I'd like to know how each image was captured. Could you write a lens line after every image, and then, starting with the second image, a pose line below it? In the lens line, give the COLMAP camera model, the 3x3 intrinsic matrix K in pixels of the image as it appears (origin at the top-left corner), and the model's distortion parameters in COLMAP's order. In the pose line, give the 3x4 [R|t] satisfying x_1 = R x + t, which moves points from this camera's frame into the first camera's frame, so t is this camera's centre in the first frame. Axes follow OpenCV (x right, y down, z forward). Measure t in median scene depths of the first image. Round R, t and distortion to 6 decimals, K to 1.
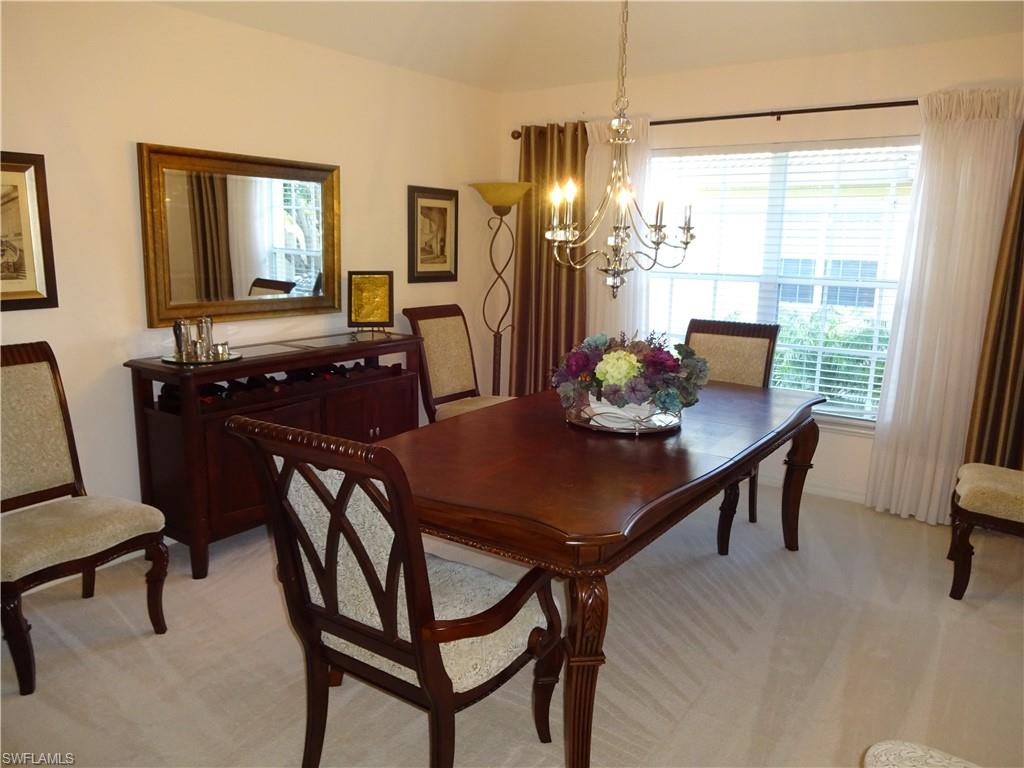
lens RADIAL K [[765.8, 0, 522.8], [0, 765.8, 392.3], [0, 0, 1]] dist [-0.018010, 0.001748]
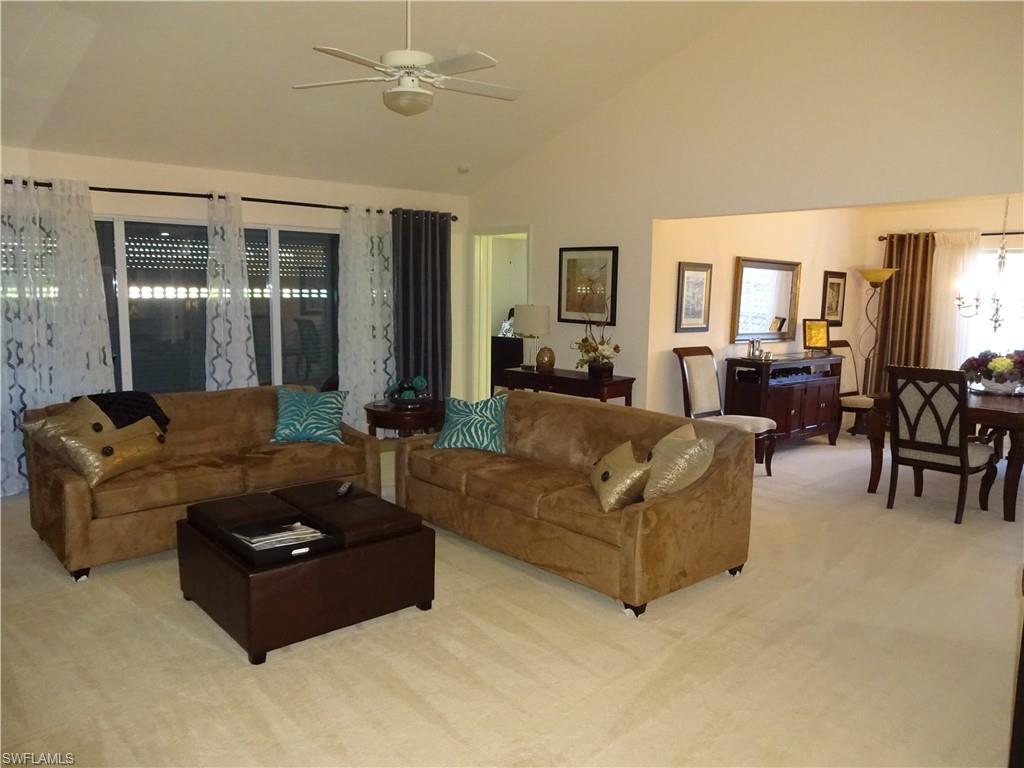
lens RADIAL K [[765.8, 0, 501.7], [0, 765.8, 382.7], [0, 0, 1]] dist [-0.018010, 0.001748]
pose [[0.965372, 0.036361, -0.258331, -0.396557], [-0.057884, 0.995411, -0.076203, 0.154110], [0.254375, 0.088517, 0.963046, -0.819267]]
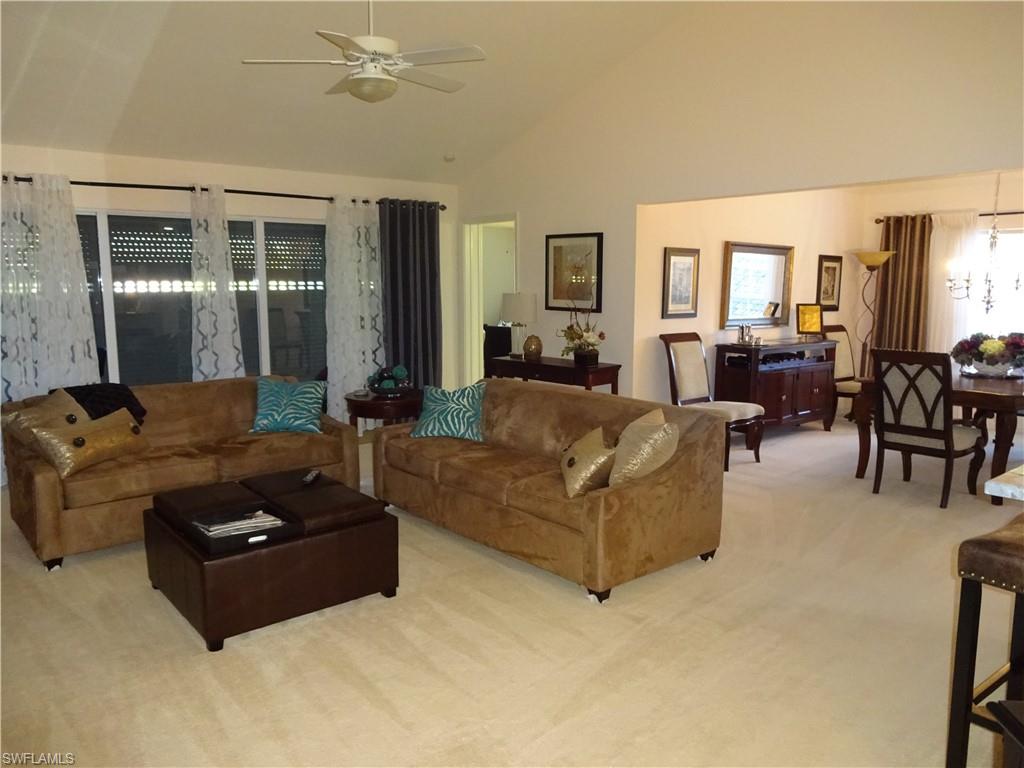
lens RADIAL K [[765.8, 0, 503.2], [0, 765.8, 383.0], [0, 0, 1]] dist [-0.018010, 0.001748]
pose [[0.960284, 0.027786, -0.277639, -0.344168], [-0.047342, 0.996827, -0.063984, 0.156506], [0.274980, 0.074587, 0.958552, -0.800477]]
